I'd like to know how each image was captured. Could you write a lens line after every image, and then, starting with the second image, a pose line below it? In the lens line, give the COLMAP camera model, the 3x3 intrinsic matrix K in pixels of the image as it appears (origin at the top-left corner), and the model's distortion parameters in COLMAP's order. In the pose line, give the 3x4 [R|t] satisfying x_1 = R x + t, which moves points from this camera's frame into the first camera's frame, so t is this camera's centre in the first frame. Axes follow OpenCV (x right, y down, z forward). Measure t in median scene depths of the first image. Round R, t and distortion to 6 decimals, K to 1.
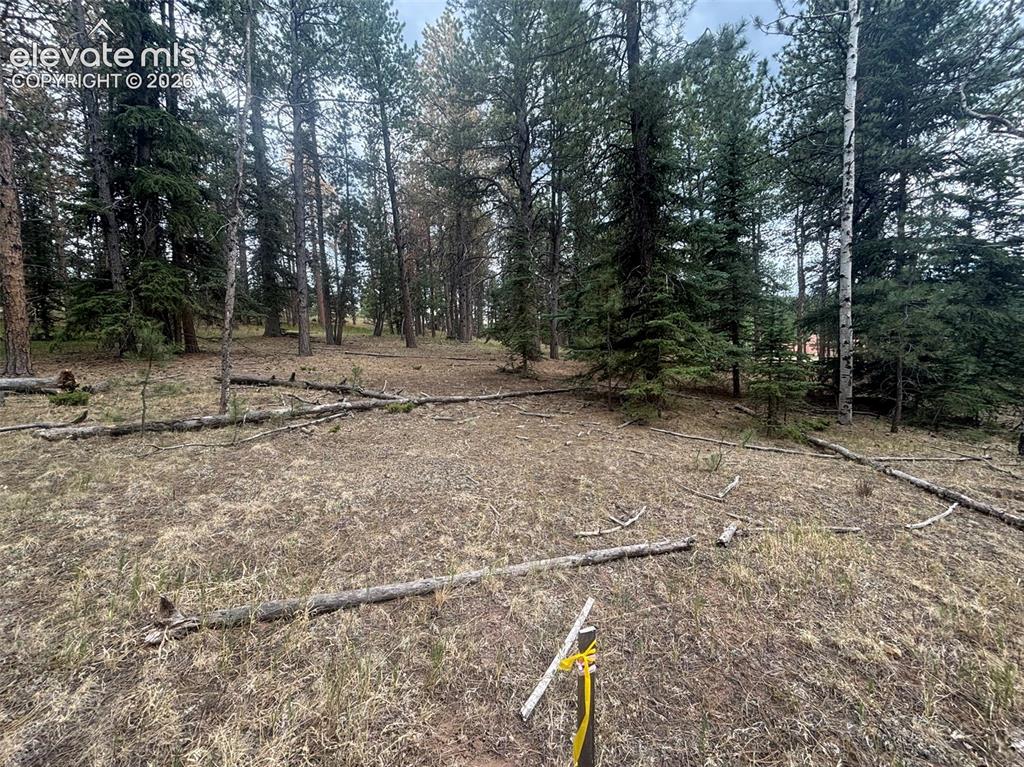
lens RADIAL K [[413.8, 0, 516.1], [0, 413.8, 380.8], [0, 0, 1]] dist [0.001995, 0.000039]
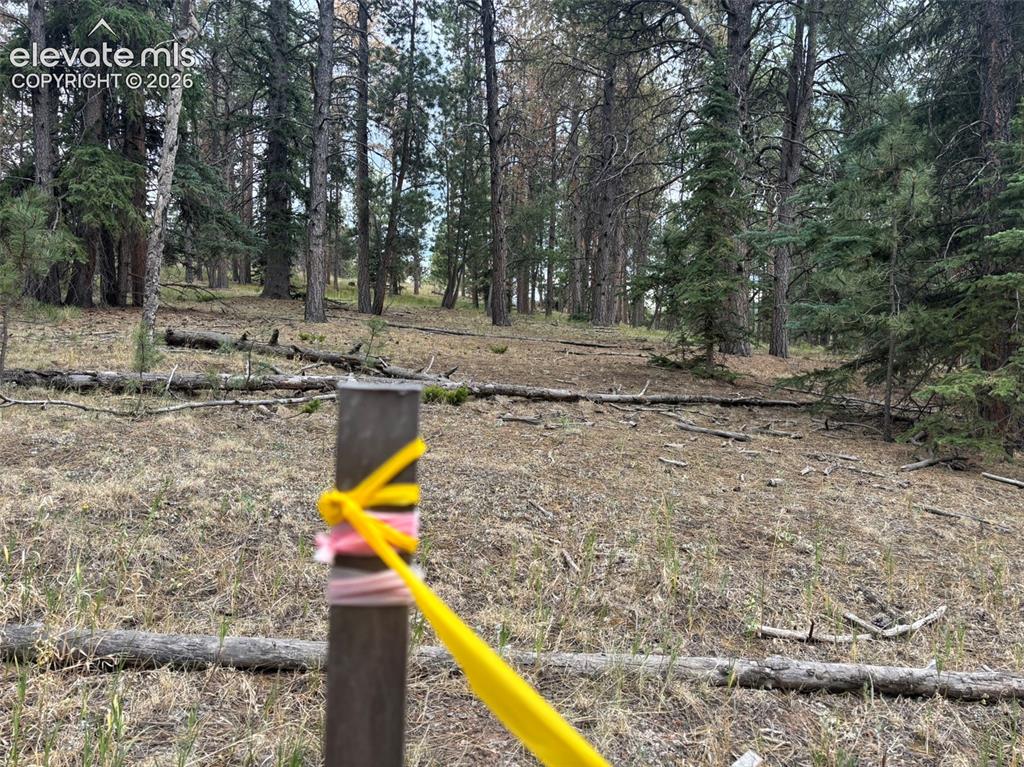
lens RADIAL K [[749.2, 0, 526.3], [0, 749.2, 424.1], [0, 0, 1]] dist [0.049676, -0.052397]
pose [[0.966255, 0.067391, -0.248616, 0.052414], [-0.073023, 0.997239, -0.013491, 0.097127], [0.247020, 0.031190, 0.968508, 0.102717]]
